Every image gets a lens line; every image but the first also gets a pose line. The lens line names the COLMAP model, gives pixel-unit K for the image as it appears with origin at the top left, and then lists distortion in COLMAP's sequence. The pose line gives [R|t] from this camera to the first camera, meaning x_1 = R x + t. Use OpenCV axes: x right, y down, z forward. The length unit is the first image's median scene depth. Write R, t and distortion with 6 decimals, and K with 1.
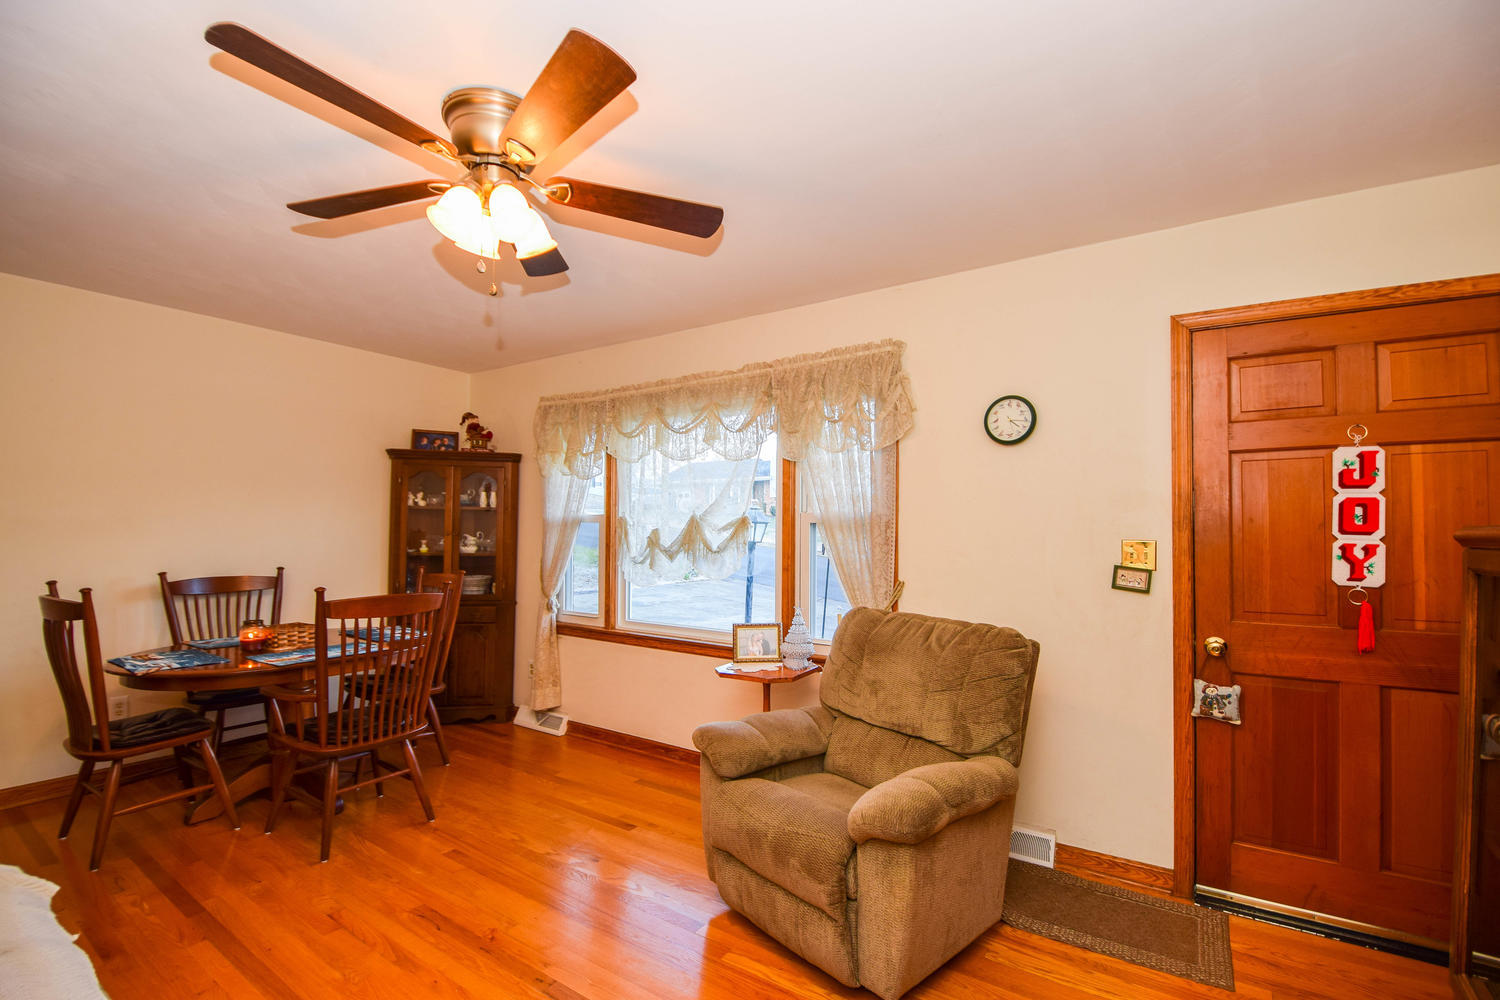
lens RADIAL K [[656.8, 0, 752.7], [0, 656.8, 514.9], [0, 0, 1]] dist [-0.000989, -0.000944]
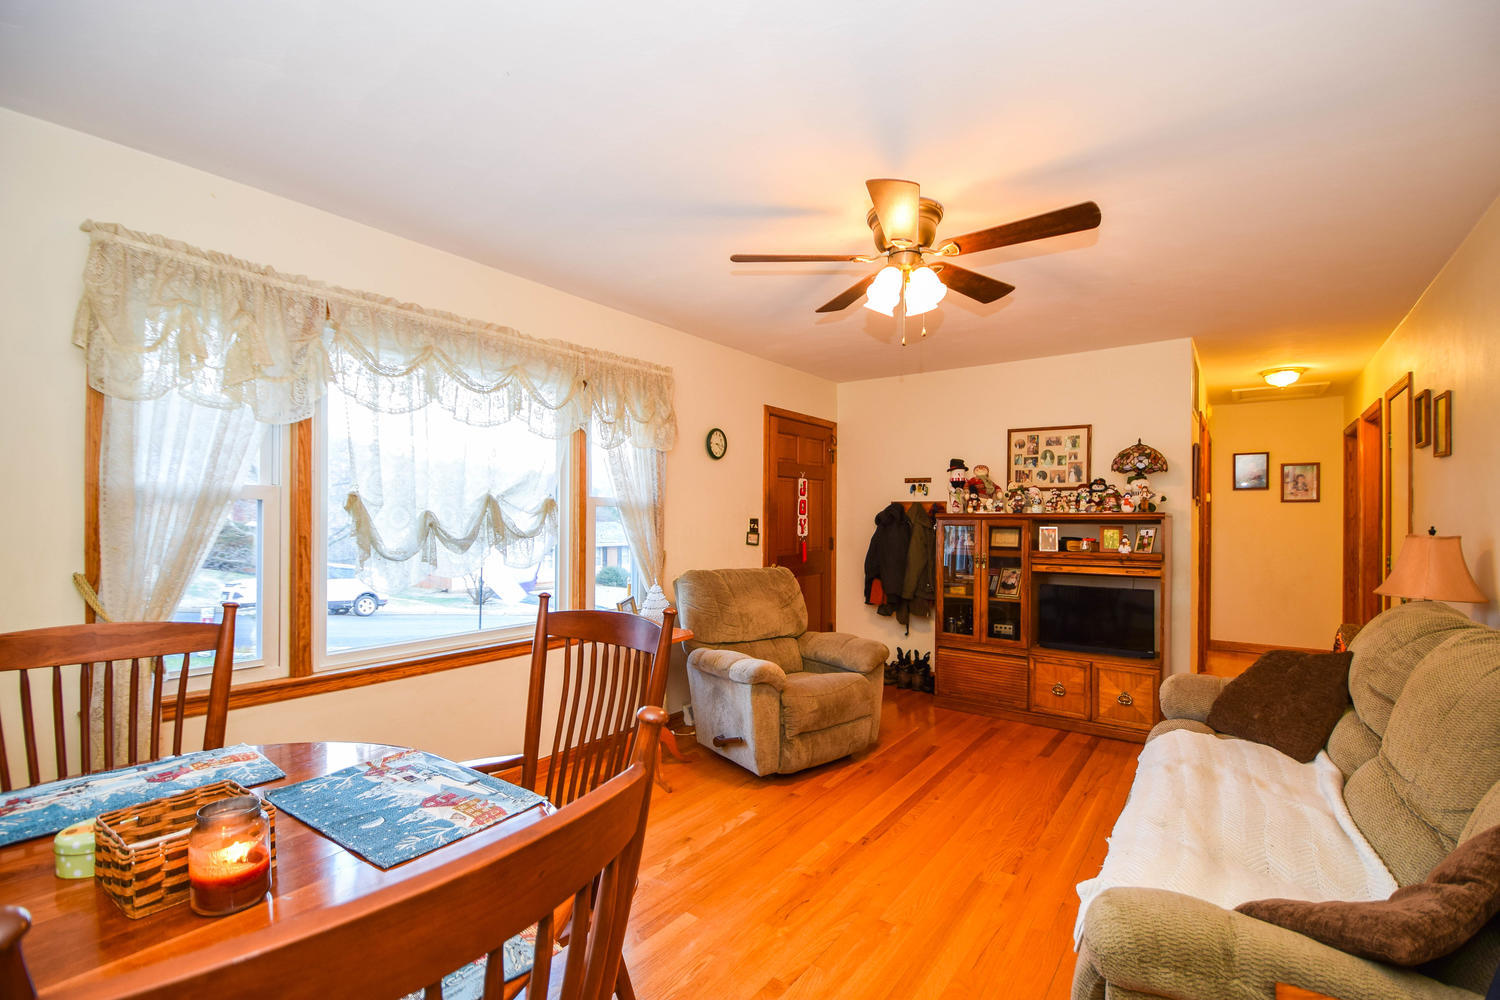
lens RADIAL K [[656.8, 0, 752.7], [0, 656.8, 514.9], [0, 0, 1]] dist [-0.000989, -0.000944]
pose [[0.038257, -0.005736, 0.999251, -1.205874], [-0.024995, 0.999665, 0.006695, 0.014607], [-0.998955, -0.025232, 0.038100, 0.858890]]
